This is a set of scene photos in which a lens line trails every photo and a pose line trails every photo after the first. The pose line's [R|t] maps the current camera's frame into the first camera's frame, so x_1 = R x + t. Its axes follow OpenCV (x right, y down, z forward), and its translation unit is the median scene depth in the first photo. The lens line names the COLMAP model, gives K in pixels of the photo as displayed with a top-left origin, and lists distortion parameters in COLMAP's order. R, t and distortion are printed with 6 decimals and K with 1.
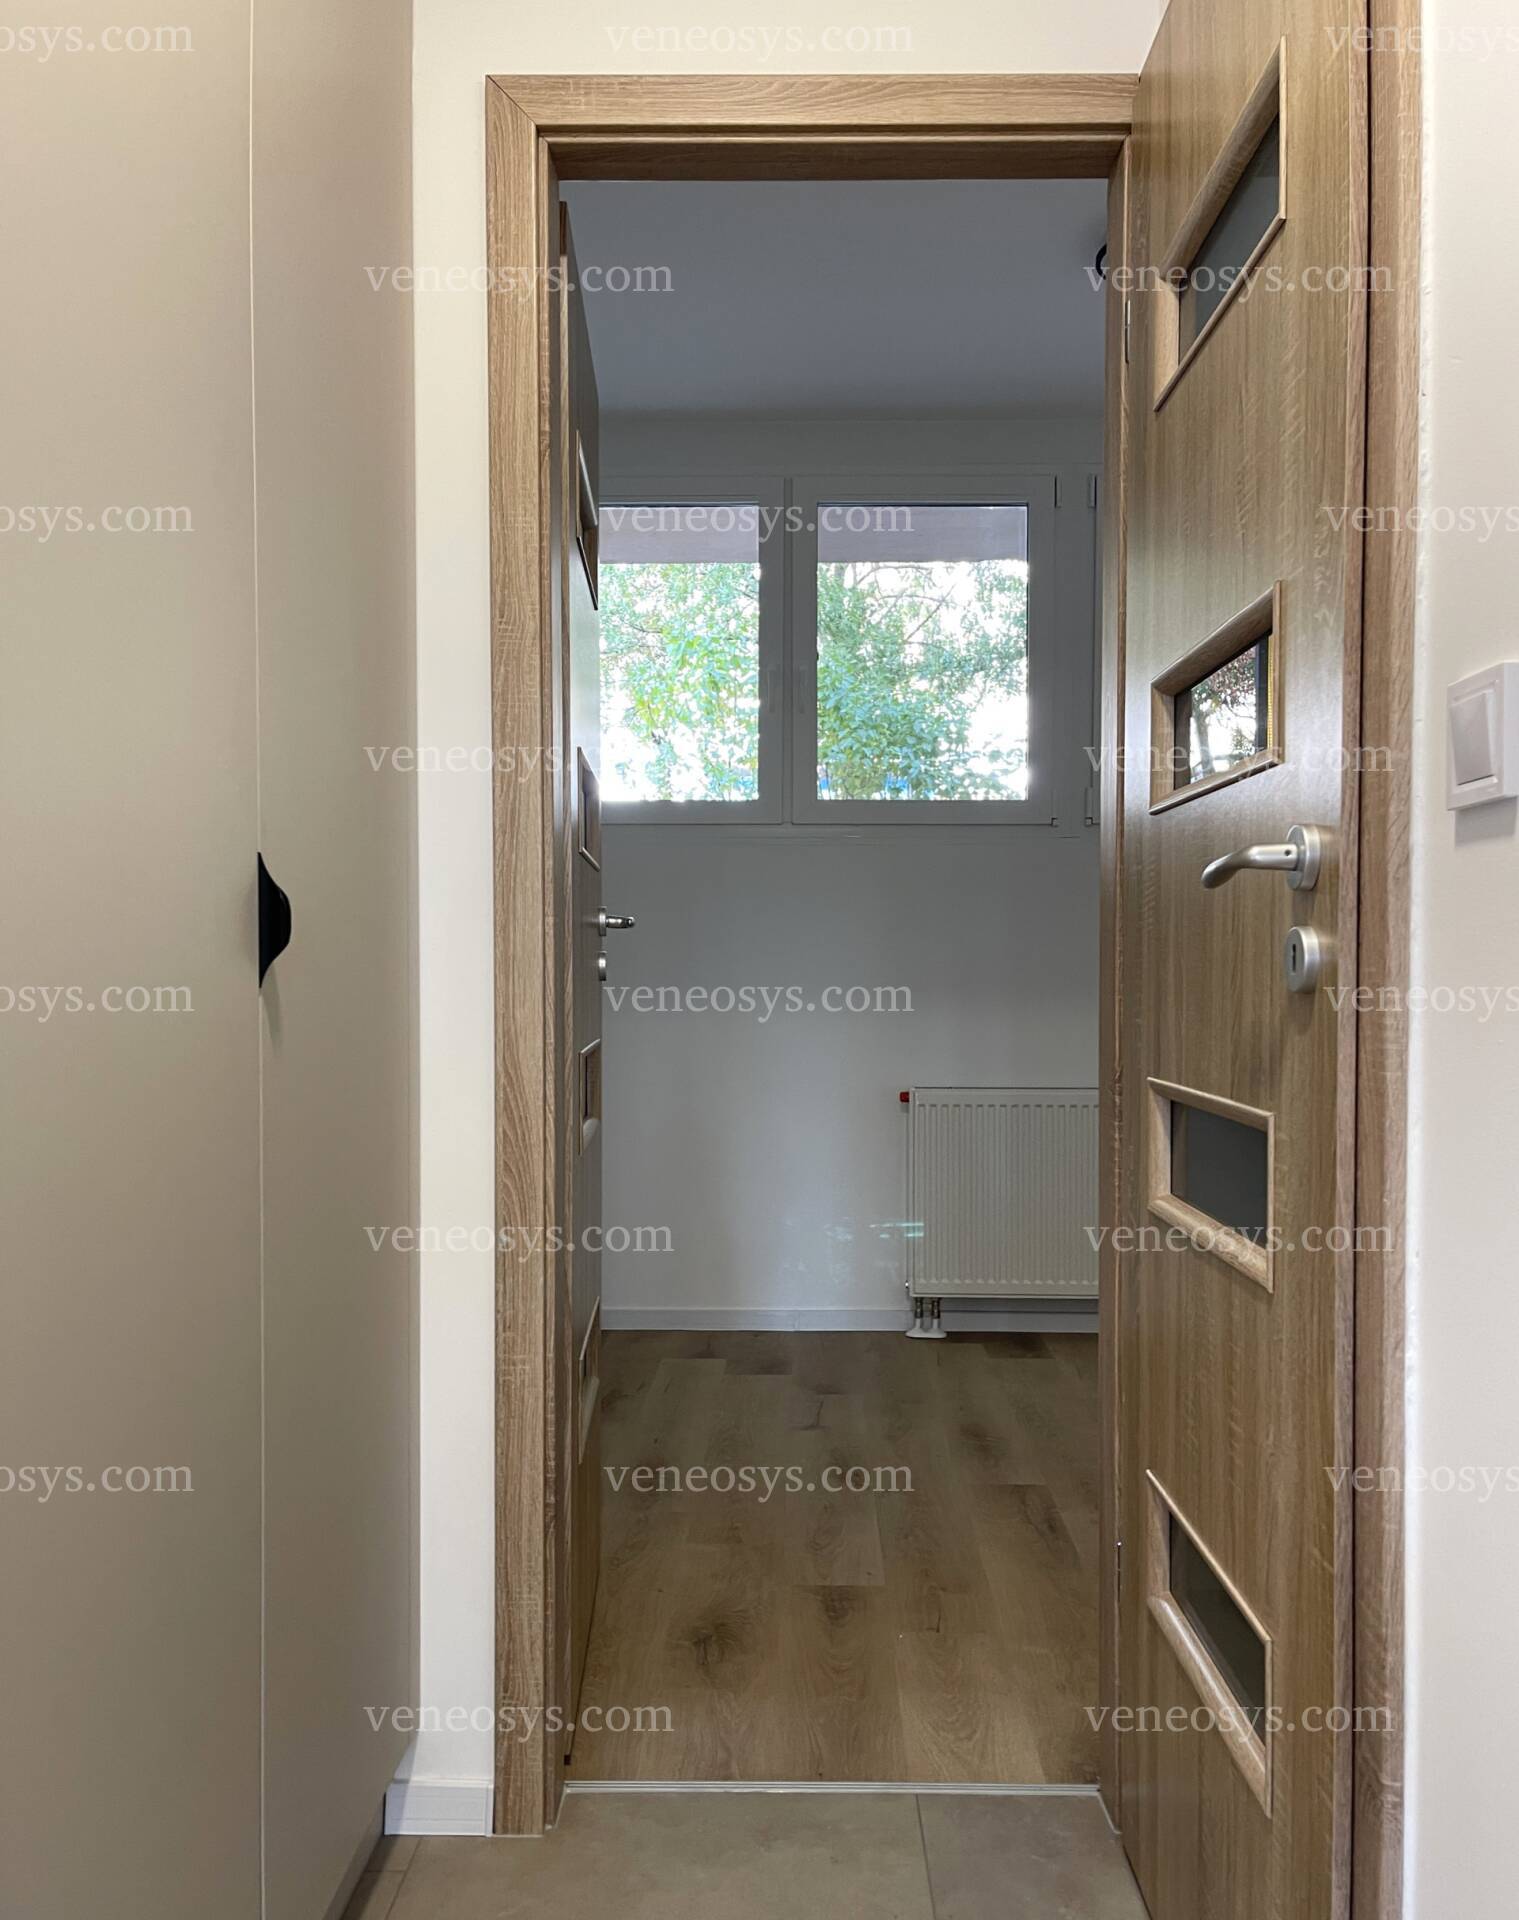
lens RADIAL K [[1588.7, 0, 759.5], [0, 1588.7, 960.0], [0, 0, 1]] dist [0.084712, -0.005934]
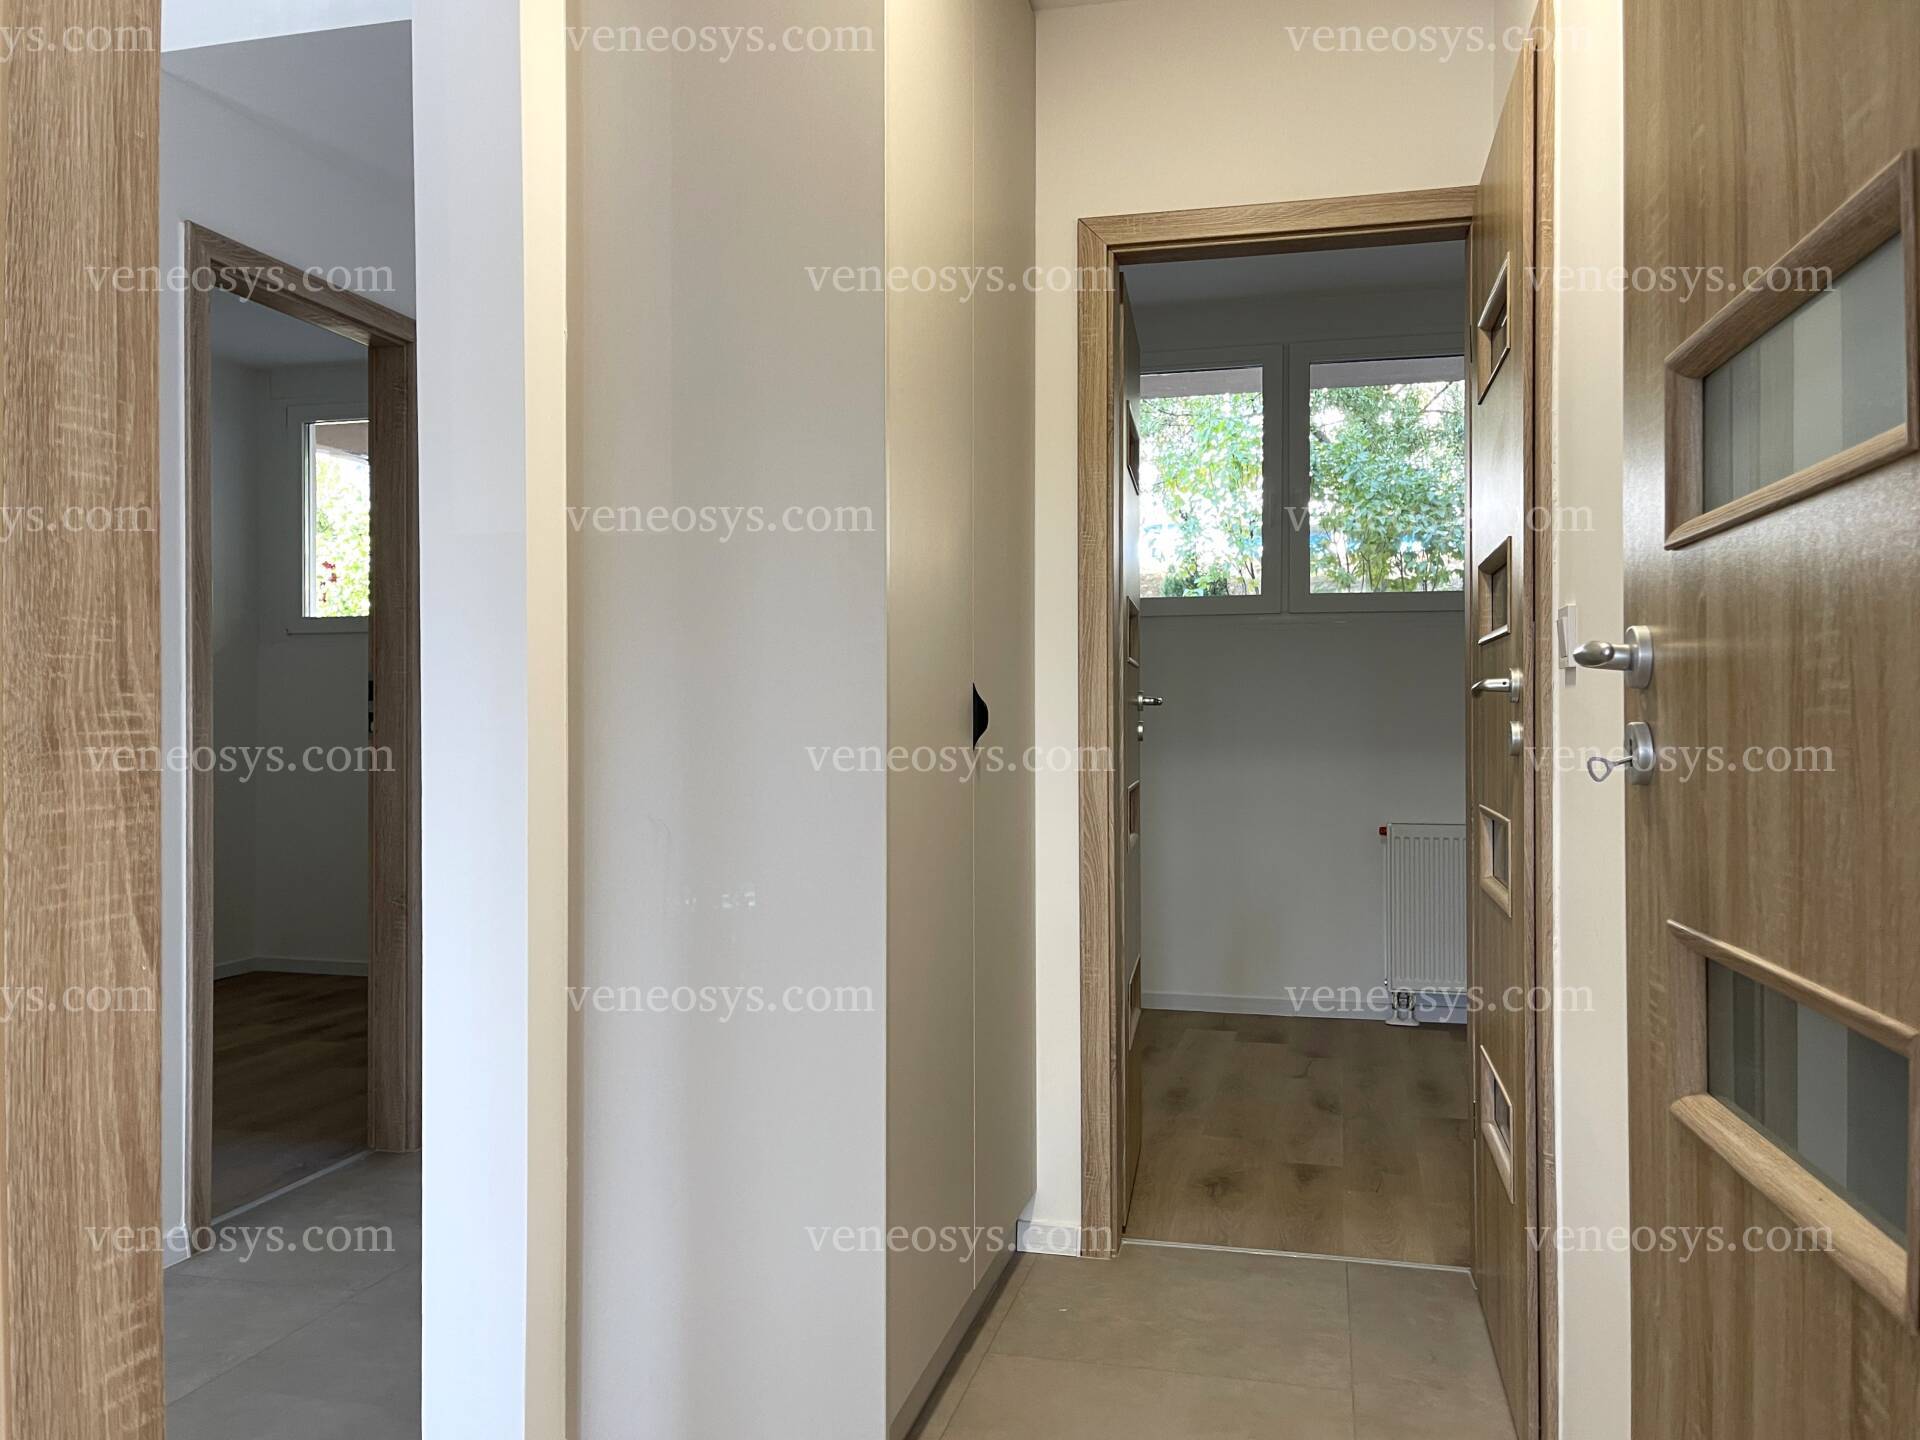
lens RADIAL K [[1545.8, 0, 975.0], [0, 1545.8, 714.4], [0, 0, 1]] dist [0.074325, -0.083985]
pose [[0.979974, -0.001026, -0.199121, 0.038026], [0.001758, 0.999992, 0.003500, -0.017898], [0.199116, -0.003780, 0.979969, -0.460678]]
